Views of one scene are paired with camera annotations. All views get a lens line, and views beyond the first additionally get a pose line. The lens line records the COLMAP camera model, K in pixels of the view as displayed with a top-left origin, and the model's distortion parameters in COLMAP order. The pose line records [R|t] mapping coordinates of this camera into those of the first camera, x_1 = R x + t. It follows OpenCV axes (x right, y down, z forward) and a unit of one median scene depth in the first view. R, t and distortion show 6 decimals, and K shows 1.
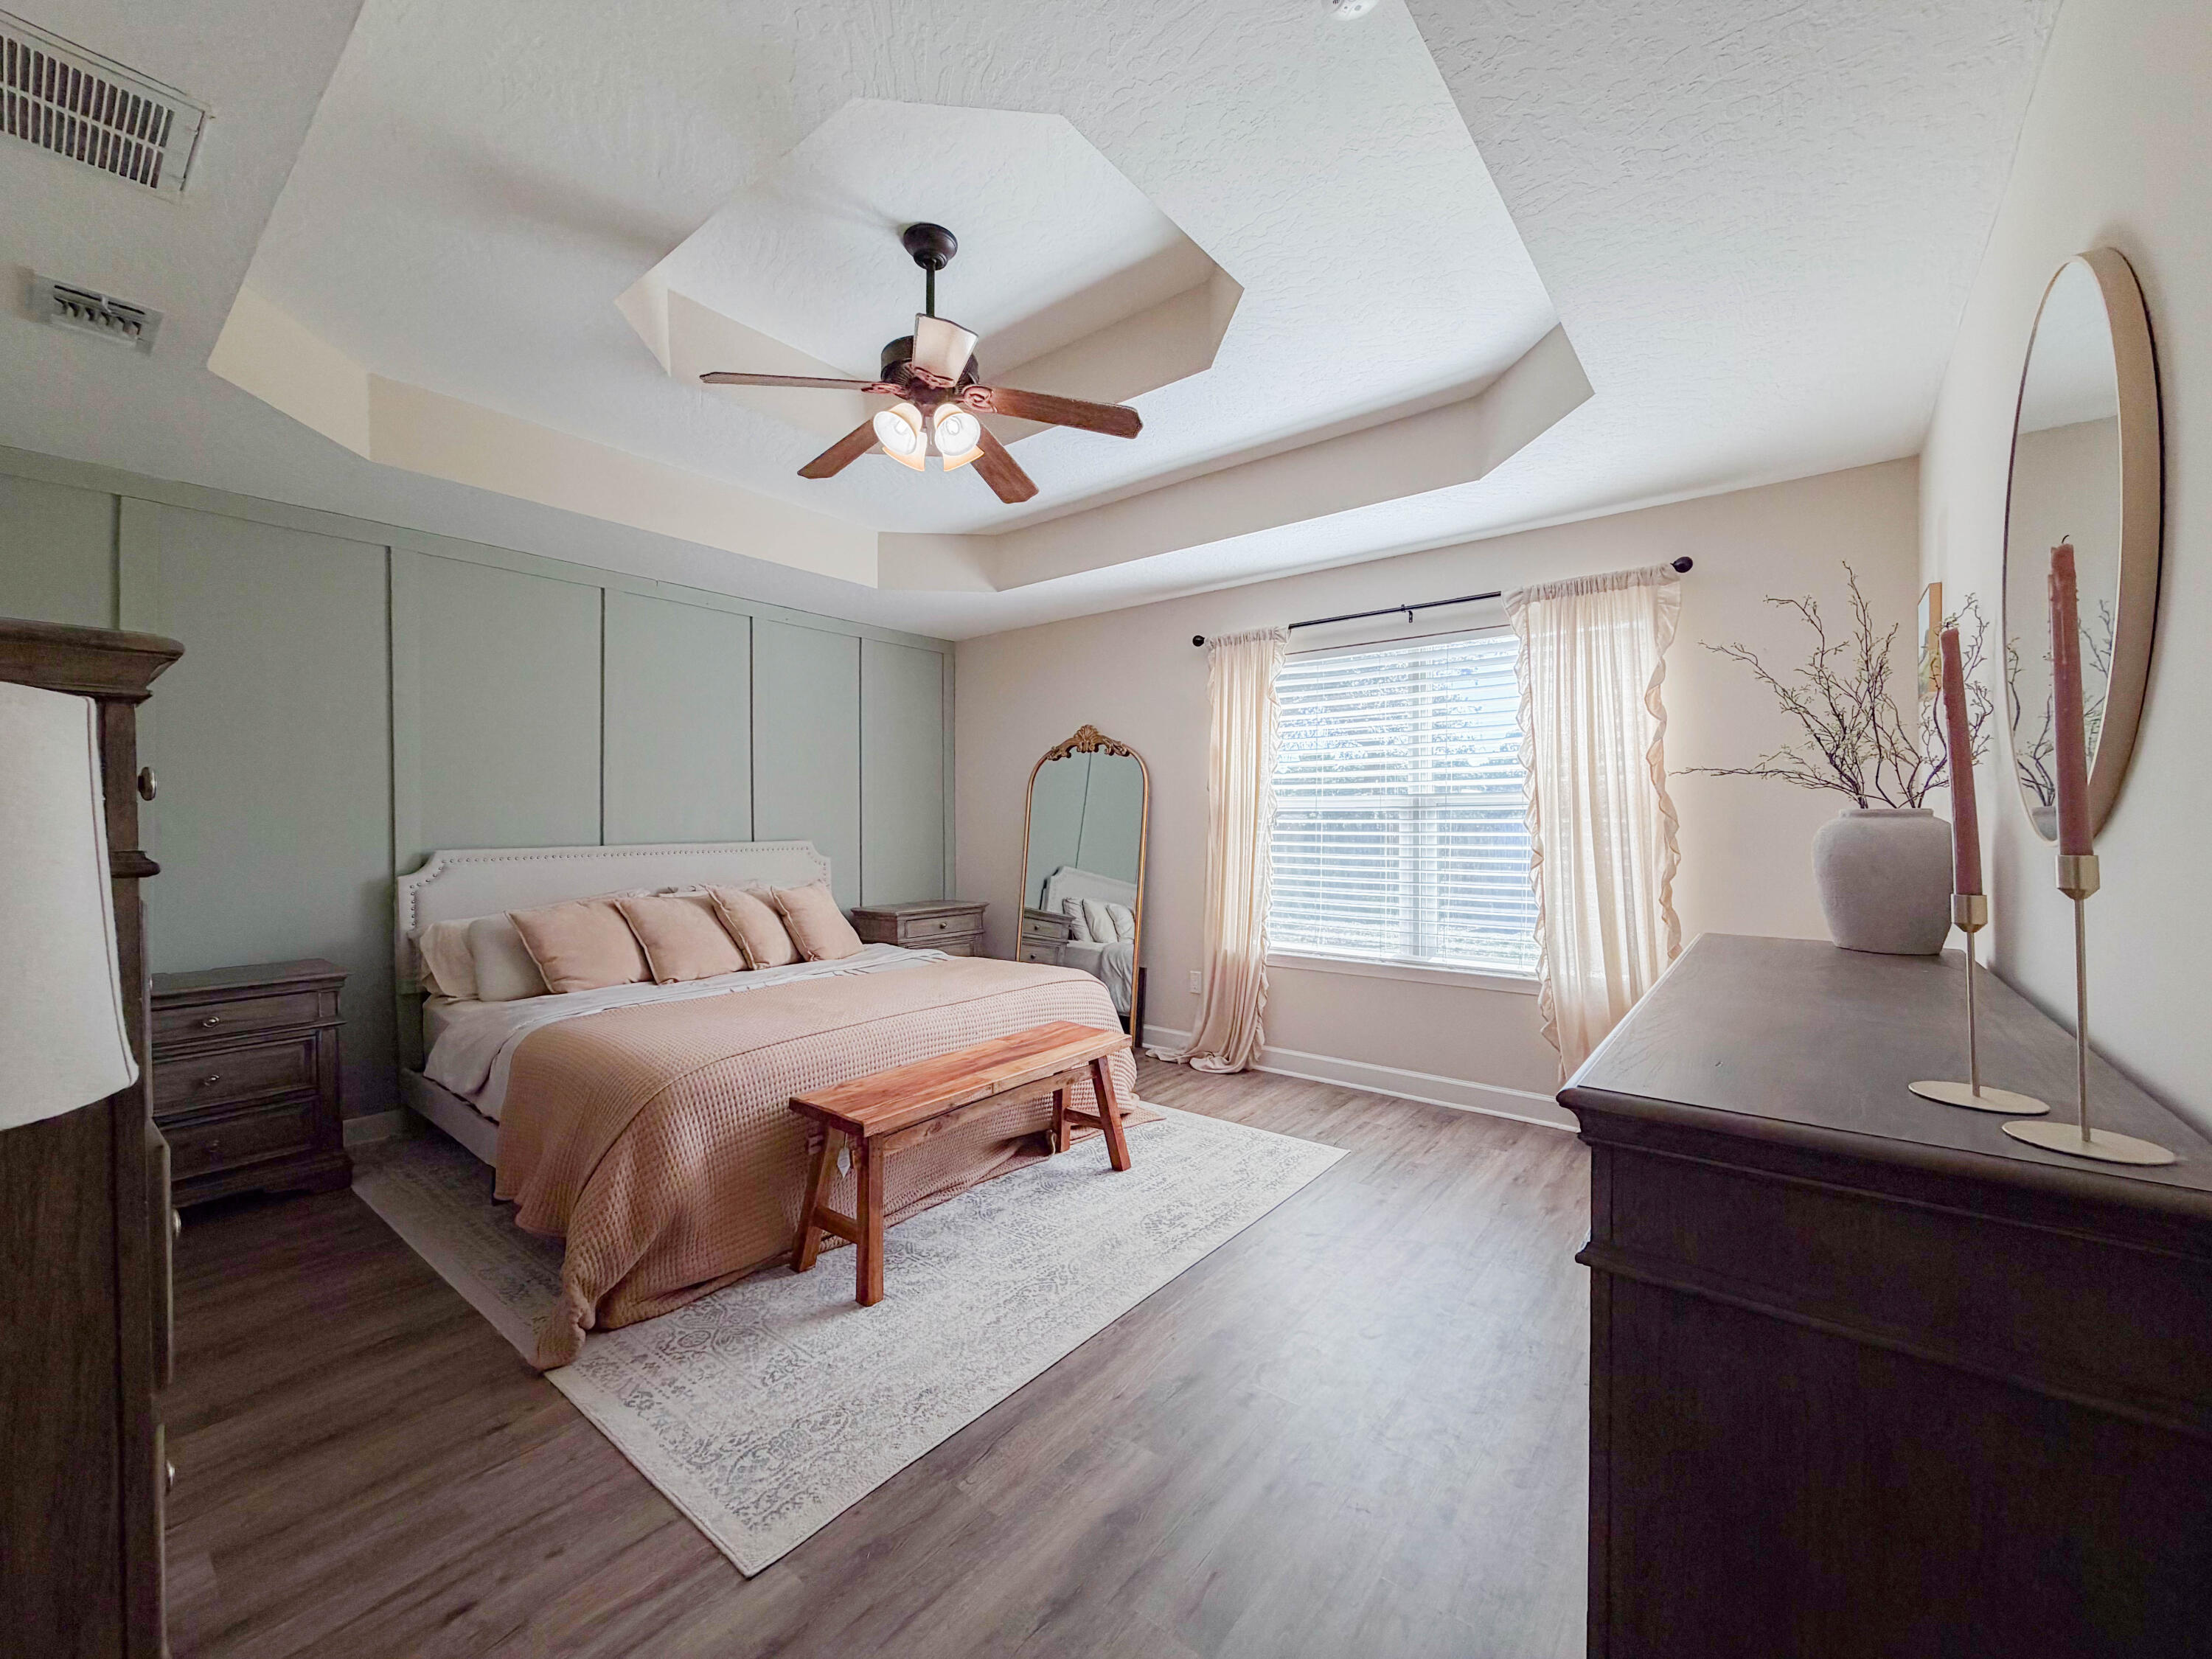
lens RADIAL K [[879.2, 0, 1100.7], [0, 879.2, 832.6], [0, 0, 1]] dist [0.000681, 0.000026]
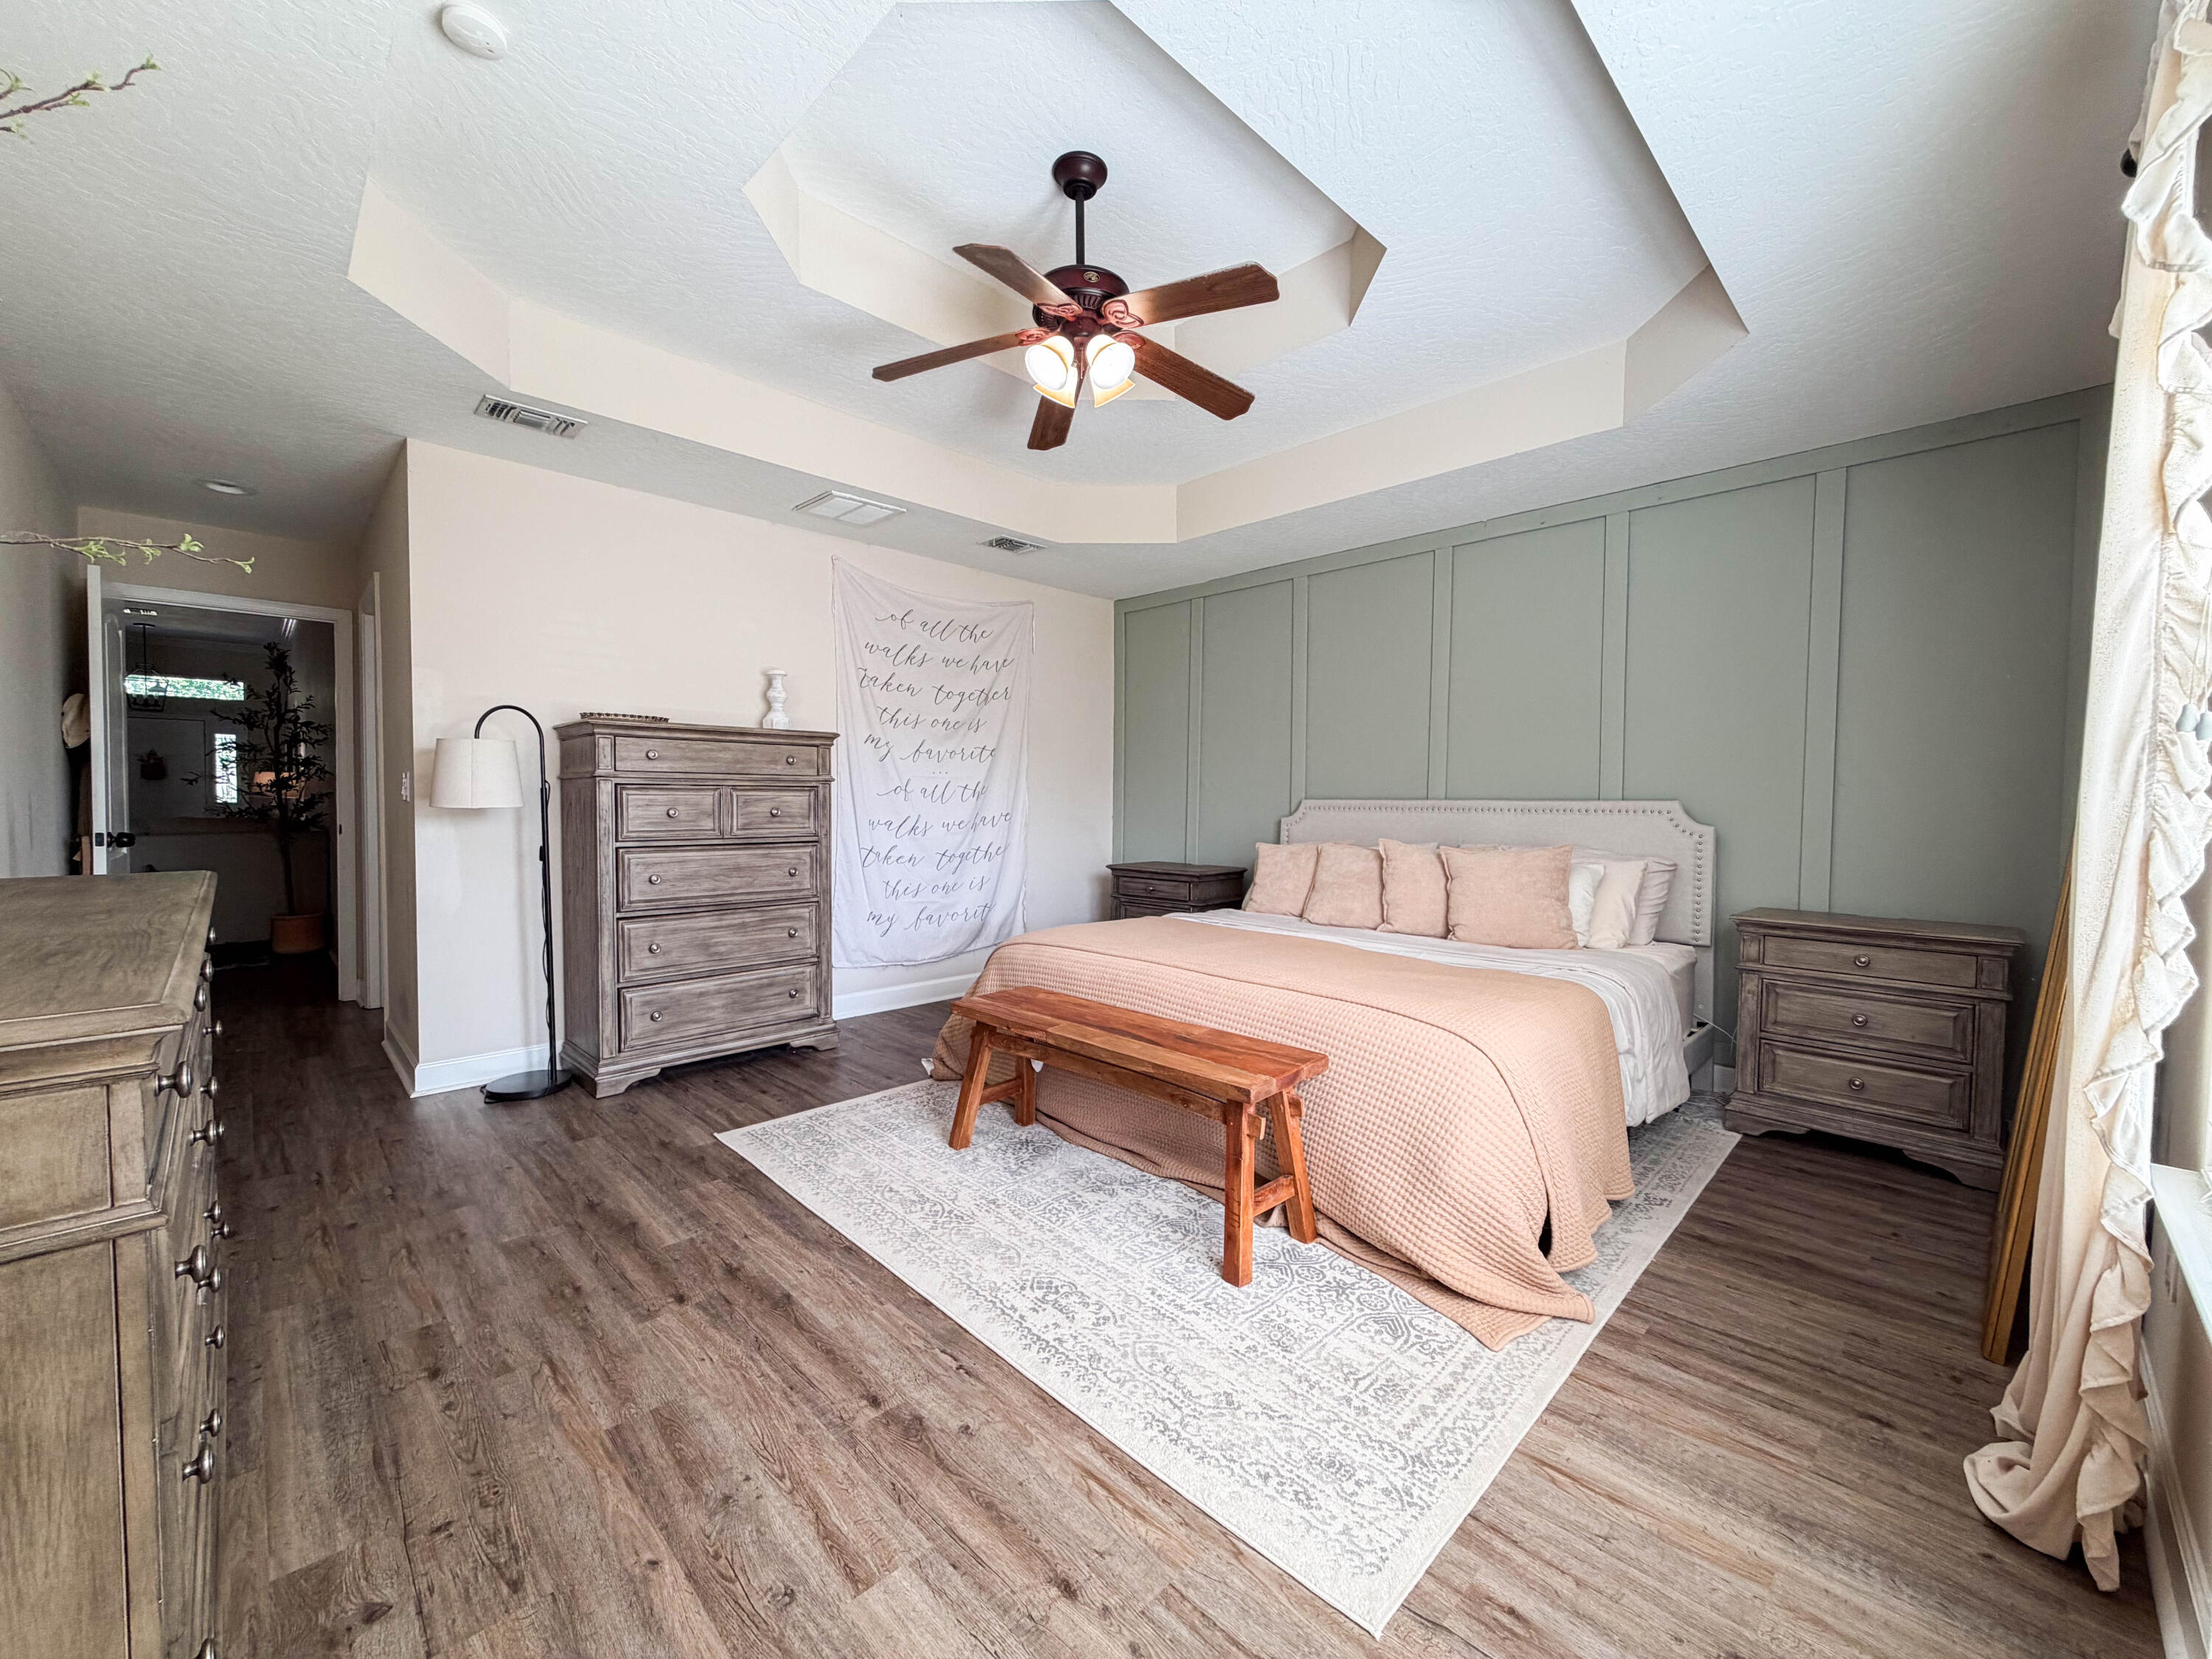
lens RADIAL K [[879.2, 0, 1100.7], [0, 879.2, 832.6], [0, 0, 1]] dist [0.000681, 0.000026]
pose [[-0.123198, 0.040192, -0.991568, 0.629308], [-0.021034, 0.998849, 0.043100, 0.019594], [0.992159, 0.026166, -0.122211, 0.904872]]
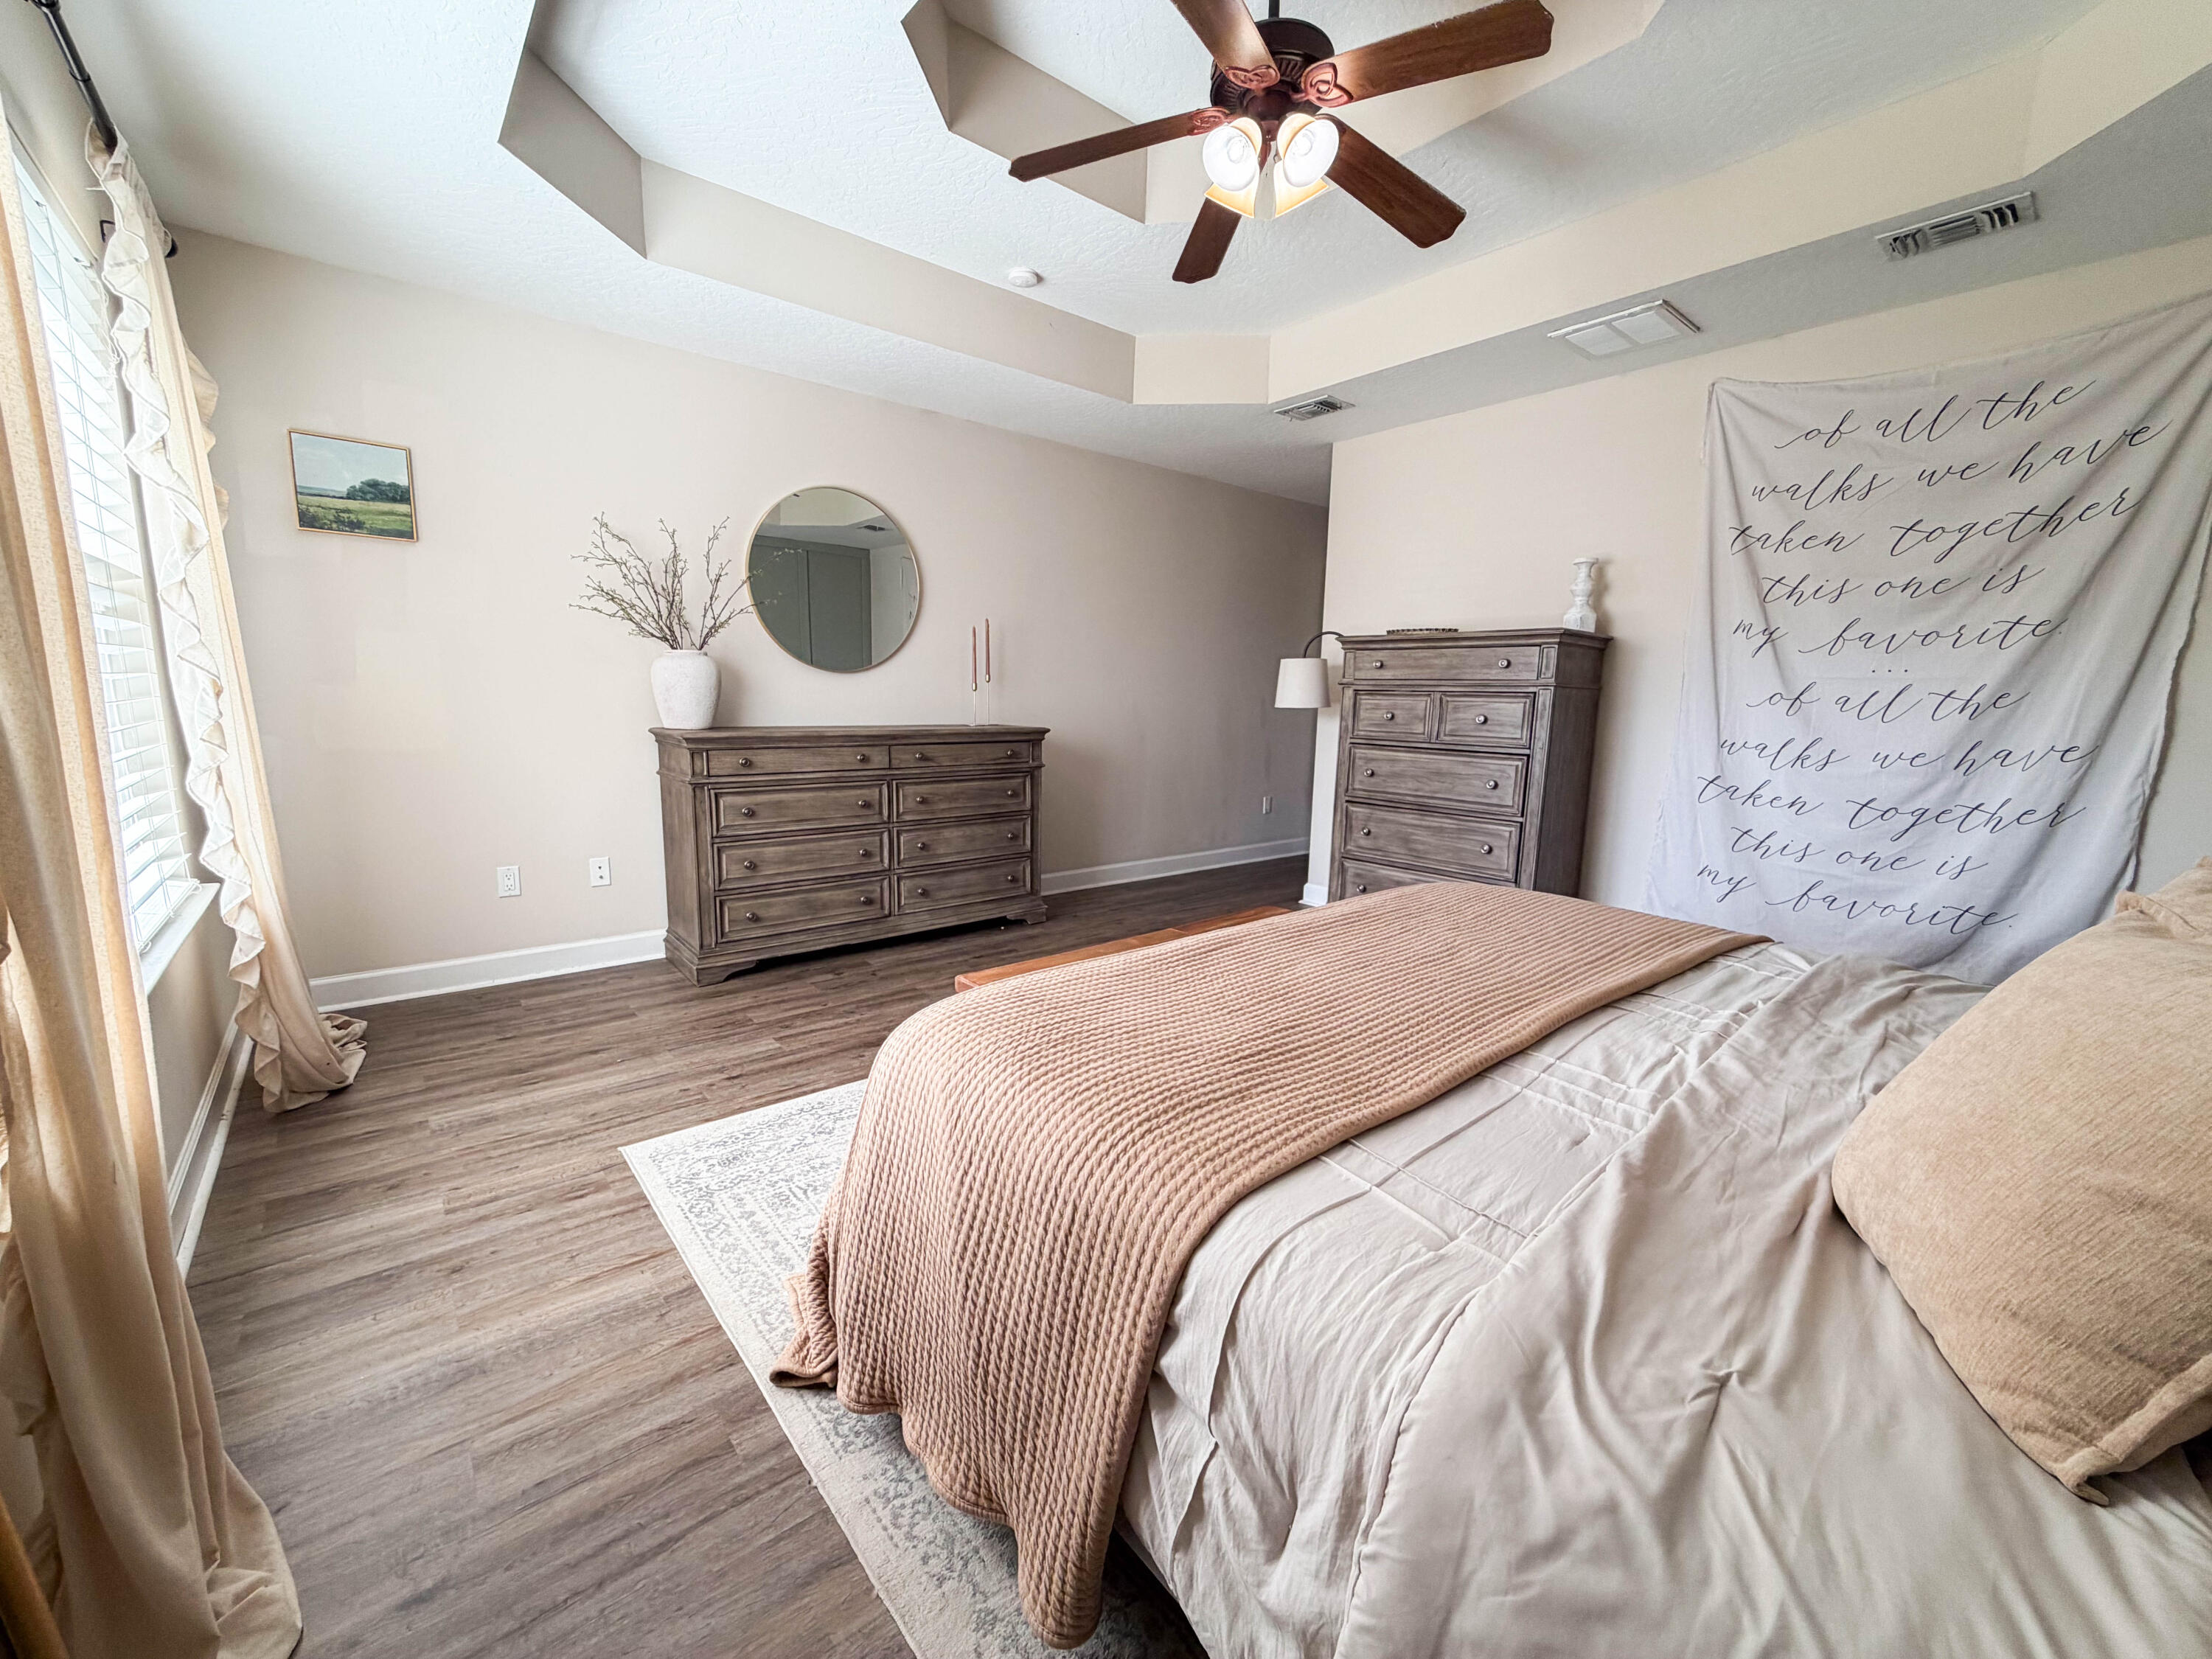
lens RADIAL K [[879.2, 0, 1100.7], [0, 879.2, 832.6], [0, 0, 1]] dist [0.000681, 0.000026]
pose [[-0.979261, -0.050873, 0.196112, -0.180401], [-0.017039, 0.985213, 0.170487, 0.011866], [-0.201886, 0.163610, -0.965647, 1.492205]]
